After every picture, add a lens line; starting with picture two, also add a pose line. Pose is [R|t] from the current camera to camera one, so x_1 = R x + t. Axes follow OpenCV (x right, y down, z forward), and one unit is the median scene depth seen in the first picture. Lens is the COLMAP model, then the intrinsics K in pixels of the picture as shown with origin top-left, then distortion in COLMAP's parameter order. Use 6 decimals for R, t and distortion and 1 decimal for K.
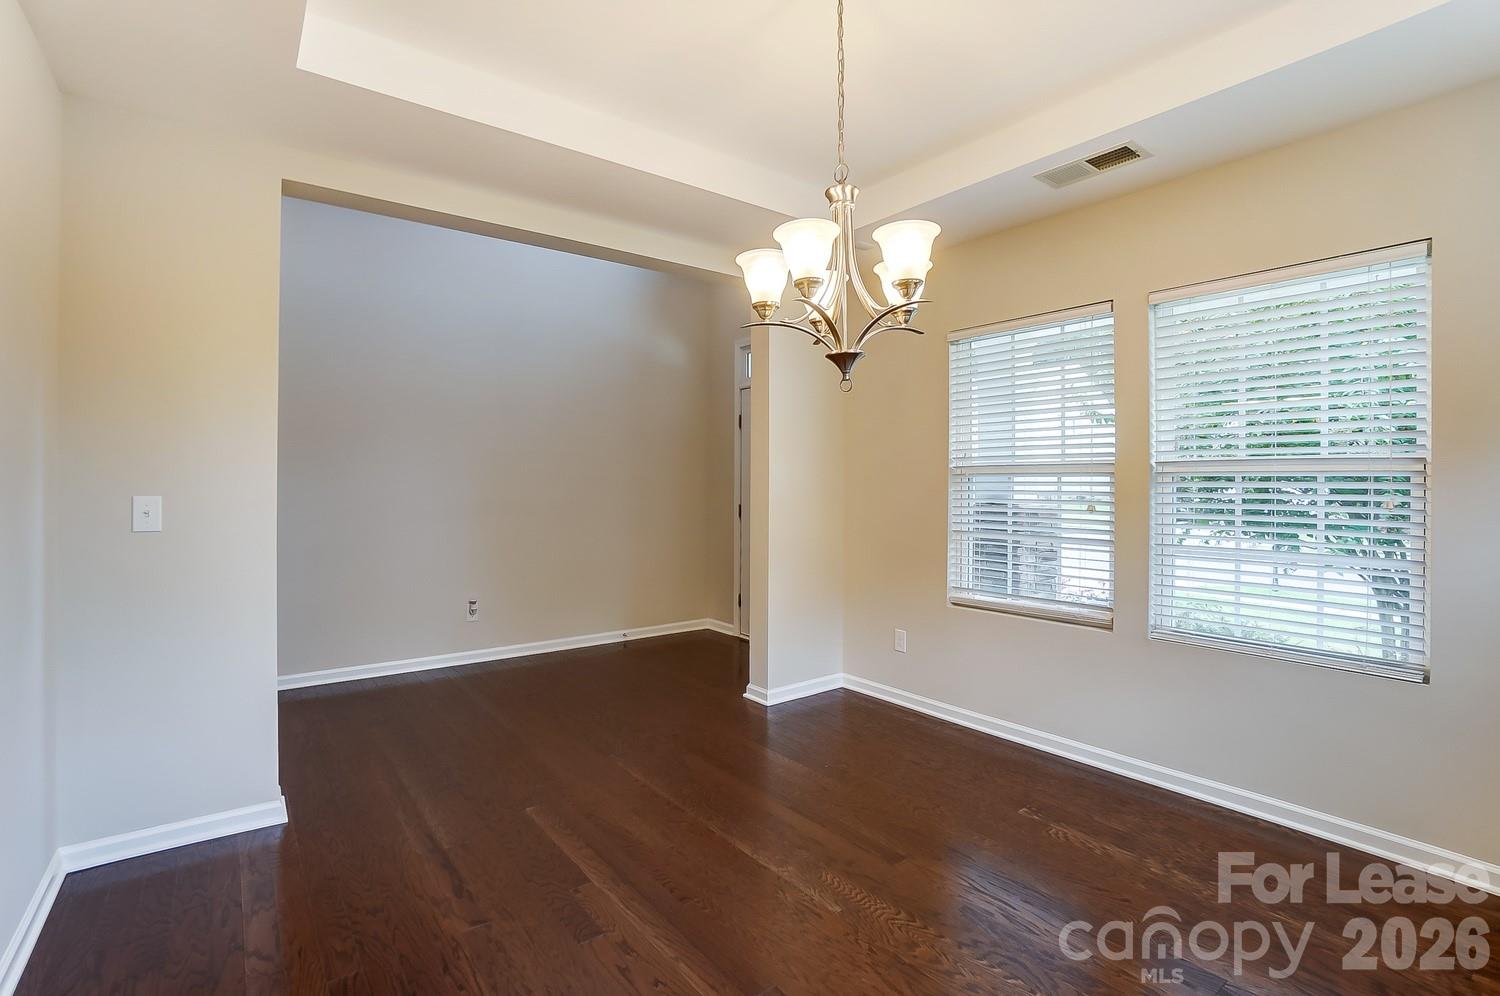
lens RADIAL K [[687.5, 0, 746.5], [0, 687.5, 482.9], [0, 0, 1]] dist [-0.000140, -0.000031]
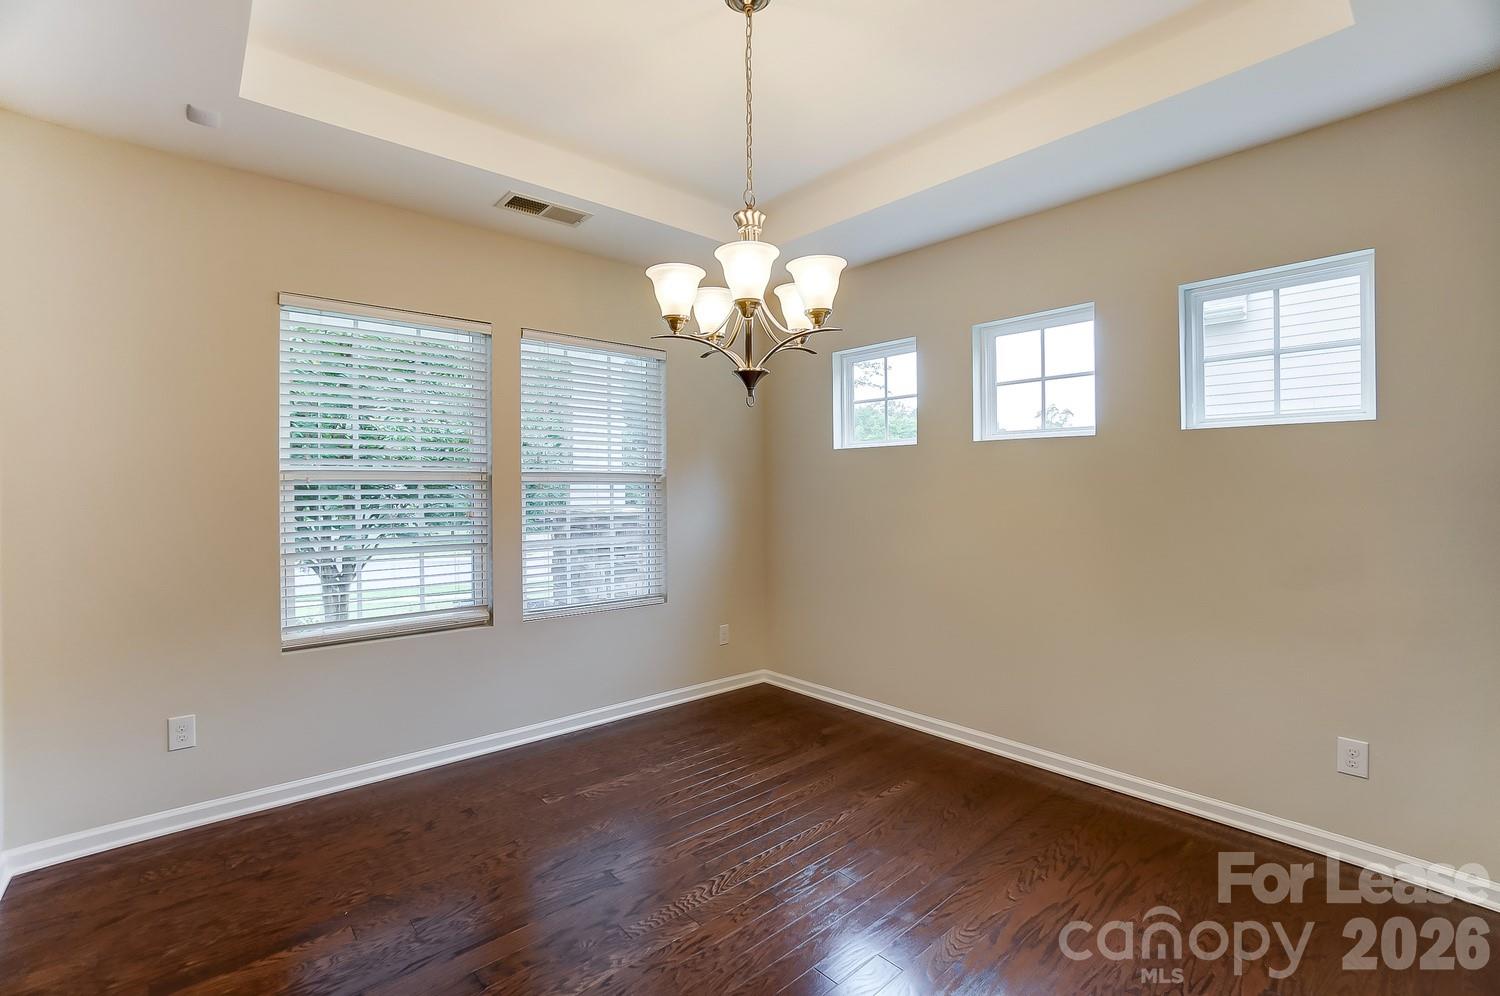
lens RADIAL K [[656.5, 0, 743.0], [0, 656.5, 491.6], [0, 0, 1]] dist [-0.065303, 0.023240]
pose [[-0.034623, -0.007814, 0.999370, -0.475424], [0.005600, 0.999952, 0.008012, -0.003472], [-0.999385, 0.005874, -0.034578, 0.584287]]
